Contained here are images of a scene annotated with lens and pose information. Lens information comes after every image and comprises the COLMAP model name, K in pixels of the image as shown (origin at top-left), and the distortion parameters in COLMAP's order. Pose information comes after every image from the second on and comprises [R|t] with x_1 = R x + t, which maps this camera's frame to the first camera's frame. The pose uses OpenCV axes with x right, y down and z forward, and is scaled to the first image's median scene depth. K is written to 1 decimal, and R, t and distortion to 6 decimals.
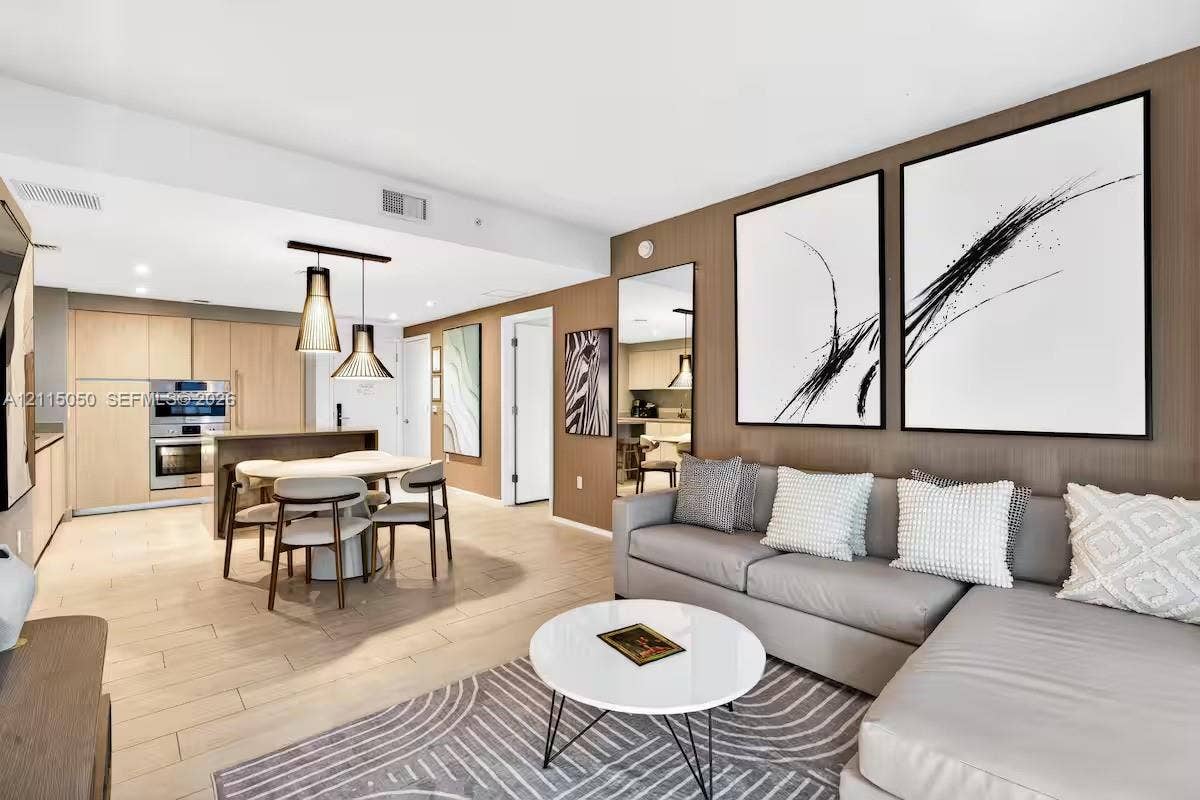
lens RADIAL K [[556.8, 0, 600.0], [0, 556.8, 400.0], [0, 0, 1]] dist [-0.012053, -0.000074]
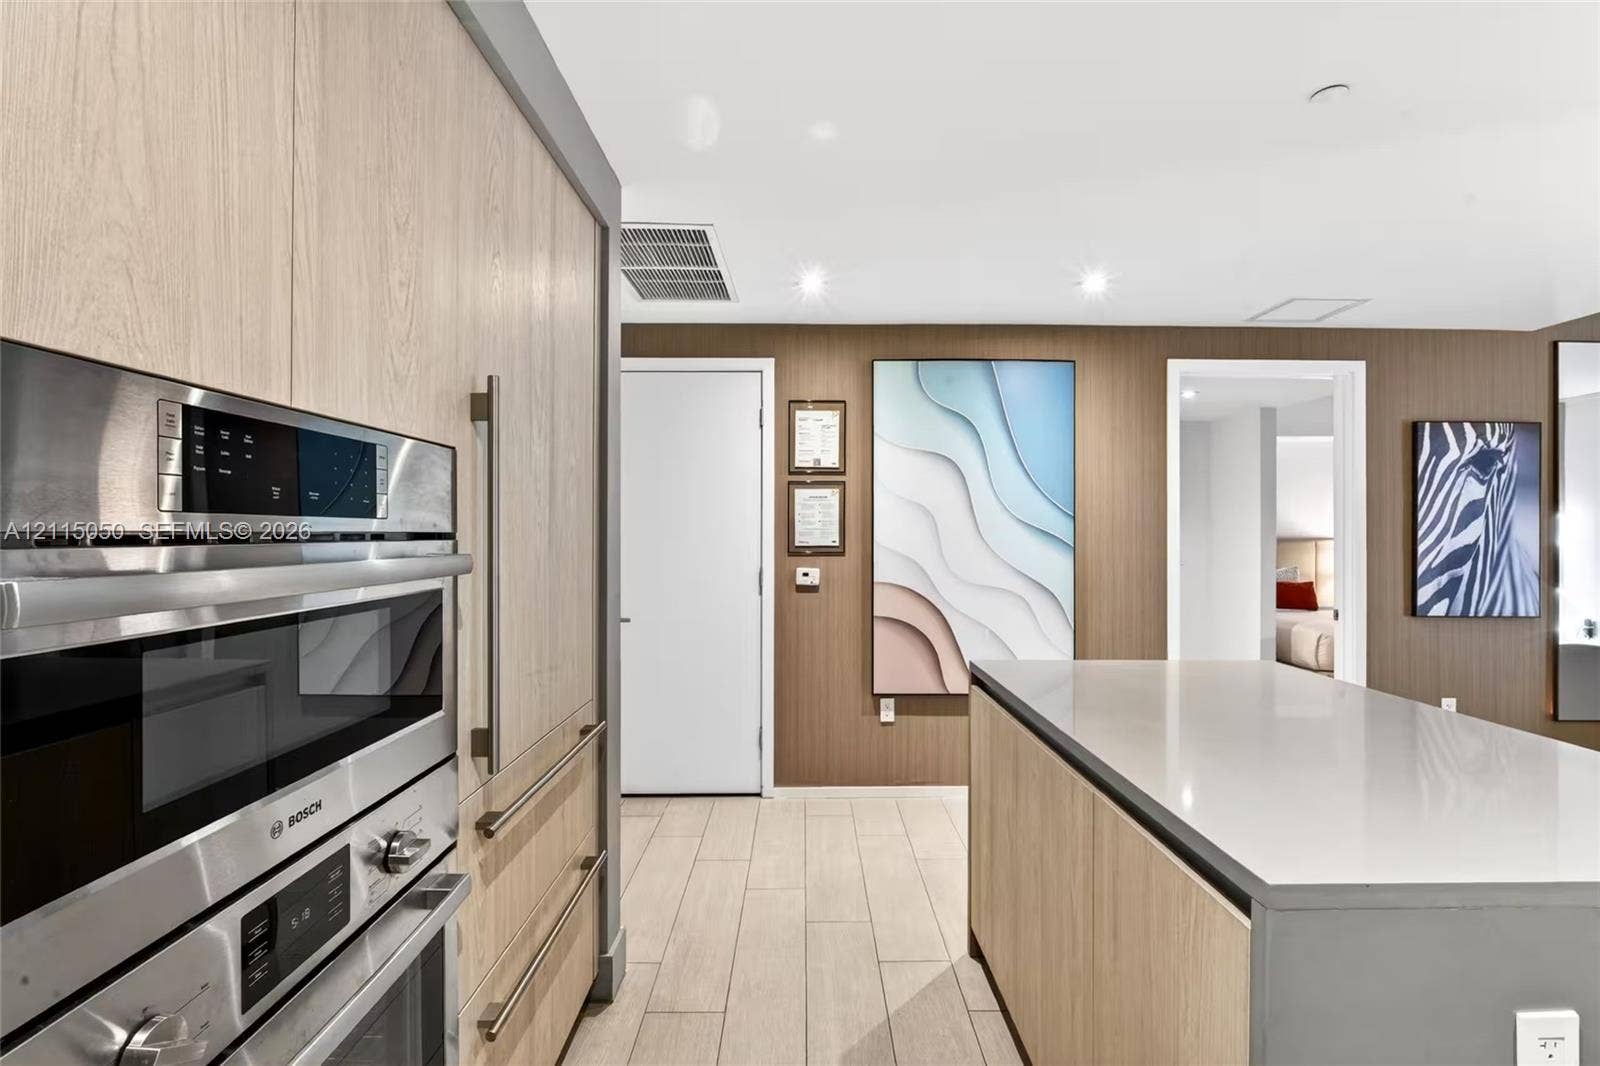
lens RADIAL K [[742.3, 0, 800.0], [0, 742.3, 533.0], [0, 0, 1]] dist [-0.012053, -0.000074]
pose [[0.647113, 0.001713, 0.762392, -0.945994], [-0.000702, 0.999998, -0.001650, -0.015807], [-0.762394, 0.000533, 0.647113, 1.003830]]
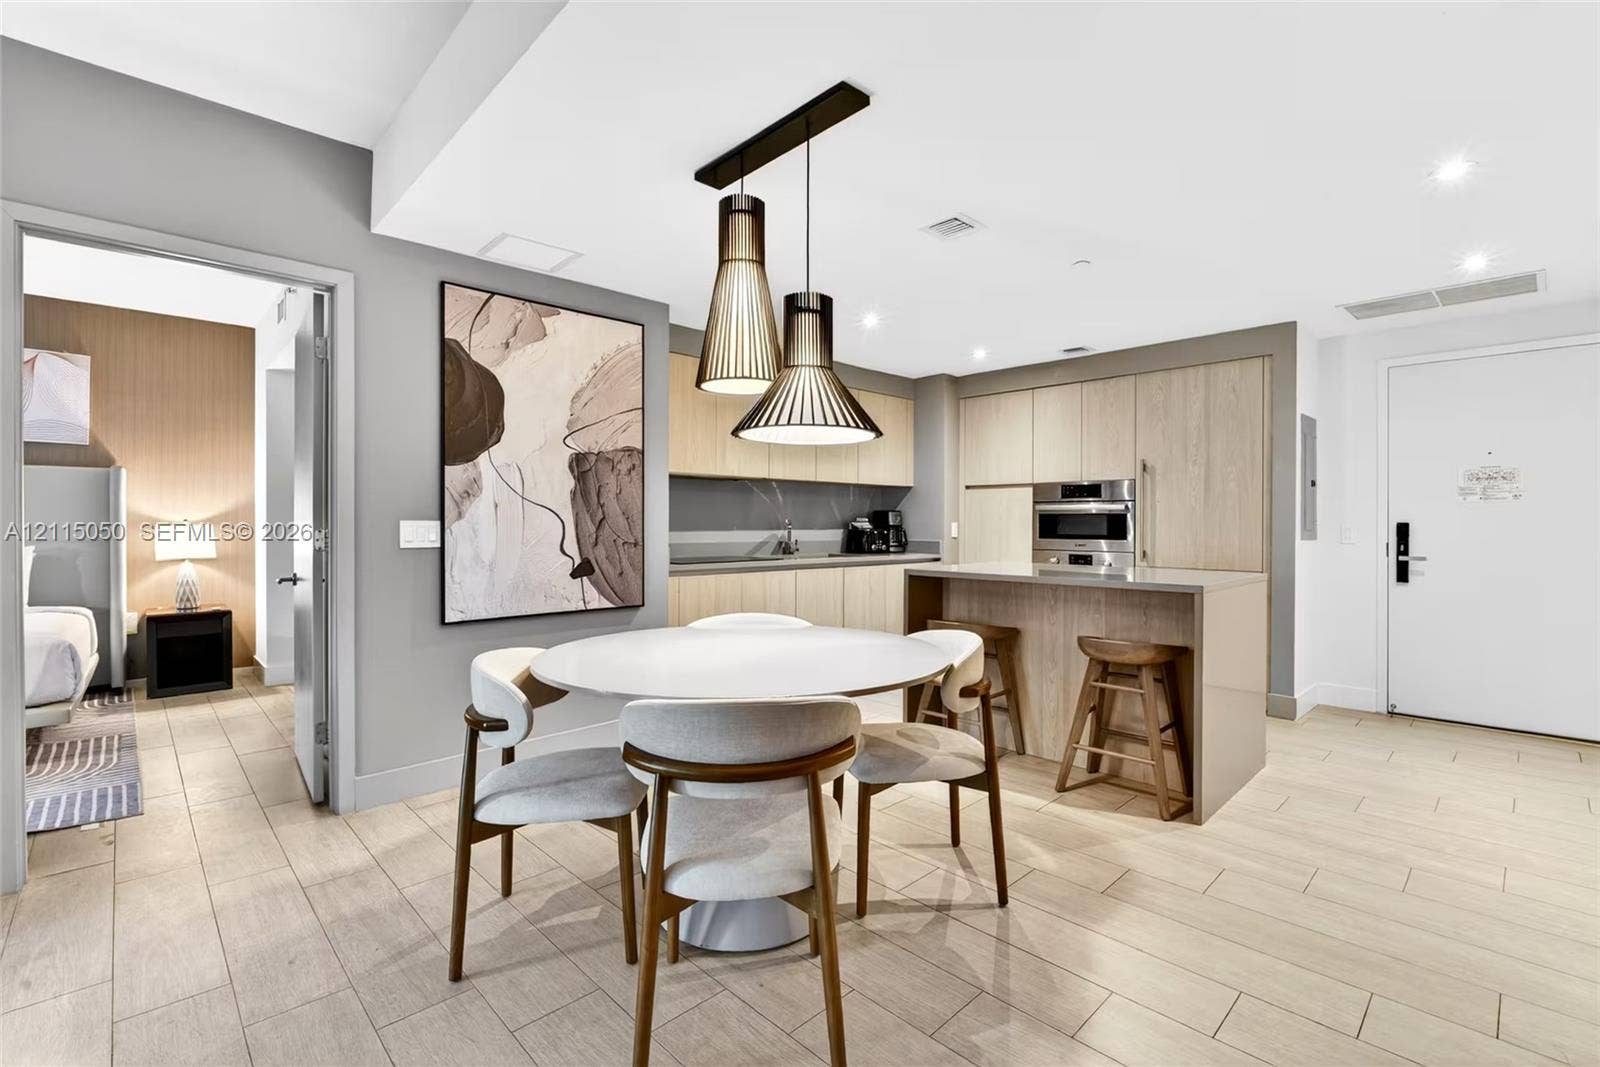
lens RADIAL K [[707.8, 0, 798.4], [0, 707.8, 524.9], [0, 0, 1]] dist [-0.001993, -0.000059]
pose [[0.055917, 0.004173, -0.998427, 0.048882], [-0.010556, 0.999938, 0.003588, 0.016218], [0.998380, 0.010339, 0.055957, 0.760285]]
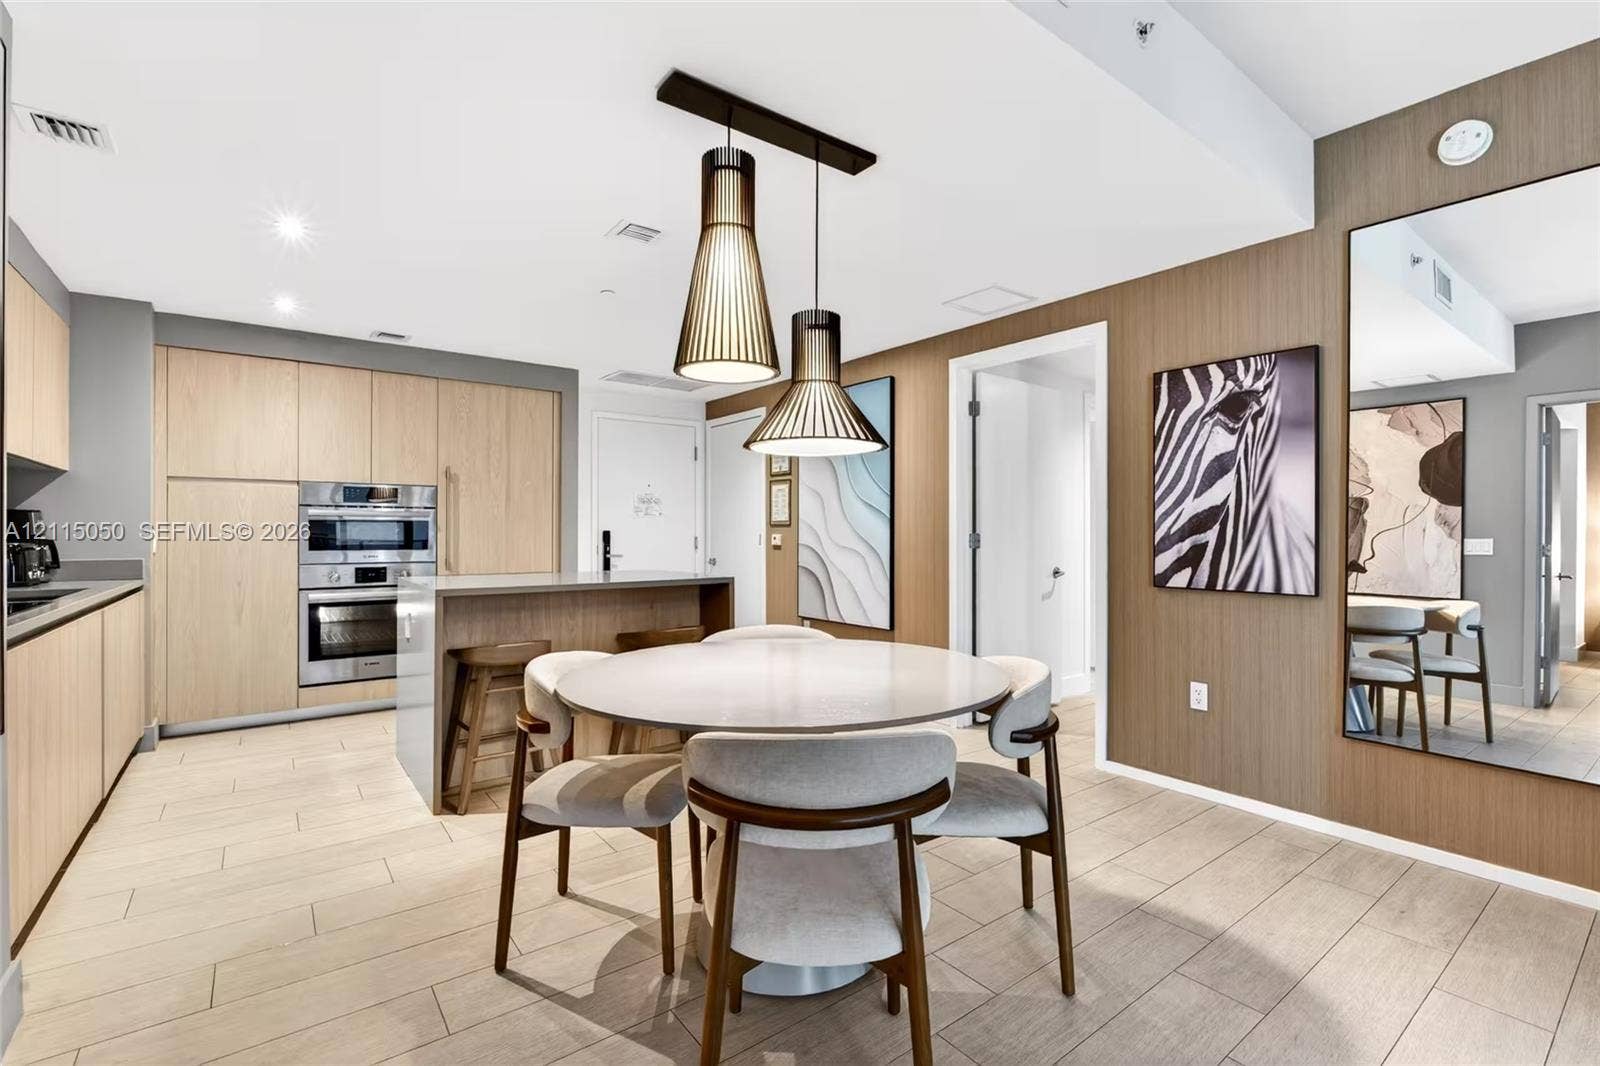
lens RADIAL K [[727.2, 0, 797.2], [0, 727.2, 536.0], [0, 0, 1]] dist [-0.010895, -0.000192]
pose [[0.997316, 0.002237, -0.073184, -0.317451], [-0.002328, 0.999997, -0.001170, 0.018484], [0.073181, 0.001337, 0.997318, 0.377494]]
